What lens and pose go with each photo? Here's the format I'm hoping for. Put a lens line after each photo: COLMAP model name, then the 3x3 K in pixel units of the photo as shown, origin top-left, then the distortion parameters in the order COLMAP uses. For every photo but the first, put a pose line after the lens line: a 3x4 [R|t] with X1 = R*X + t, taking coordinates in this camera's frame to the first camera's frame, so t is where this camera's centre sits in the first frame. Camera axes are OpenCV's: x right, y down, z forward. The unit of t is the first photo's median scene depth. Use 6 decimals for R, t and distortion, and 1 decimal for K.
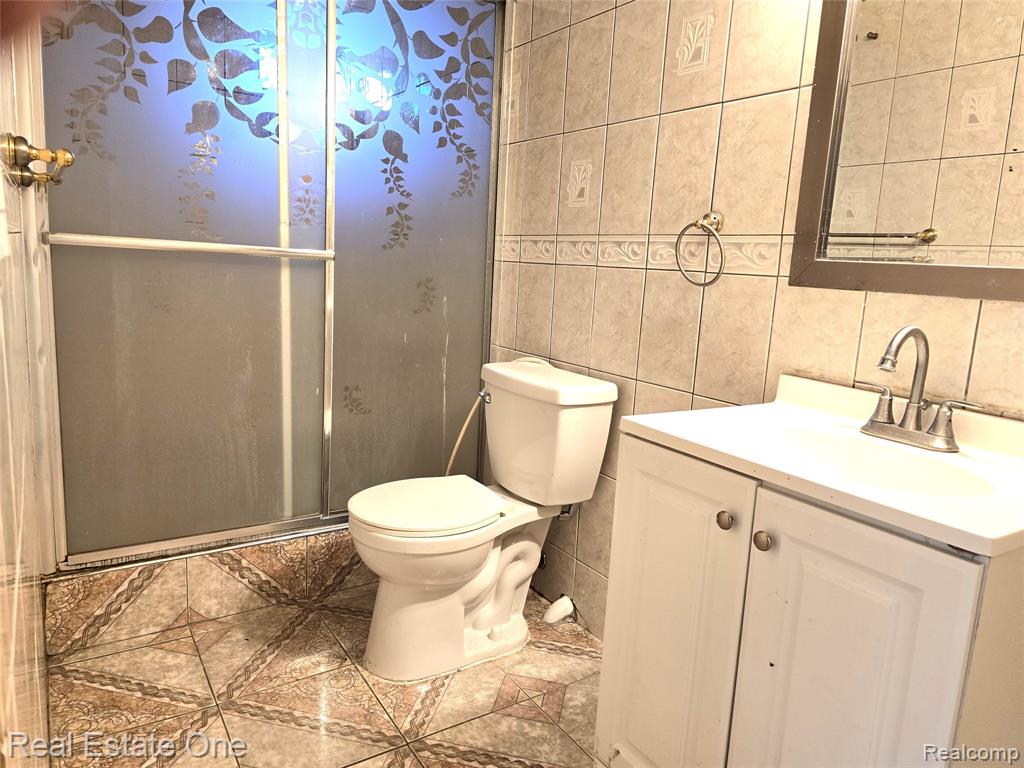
lens RADIAL K [[697.0, 0, 510.8], [0, 697.0, 382.0], [0, 0, 1]] dist [0.052986, -0.052485]
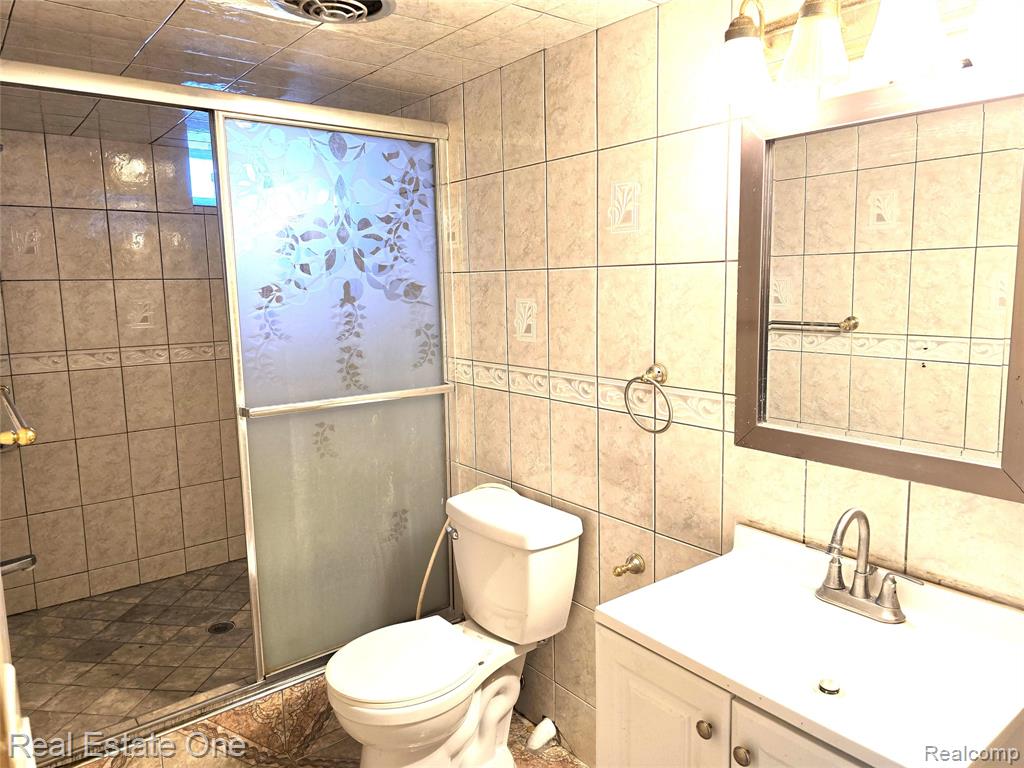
lens RADIAL K [[697.0, 0, 512.3], [0, 697.0, 381.6], [0, 0, 1]] dist [0.052986, -0.052485]
pose [[0.993419, -0.085277, 0.076467, -0.009566], [0.087920, 0.995617, -0.031890, -0.170751], [-0.073413, 0.038403, 0.996562, -0.029033]]
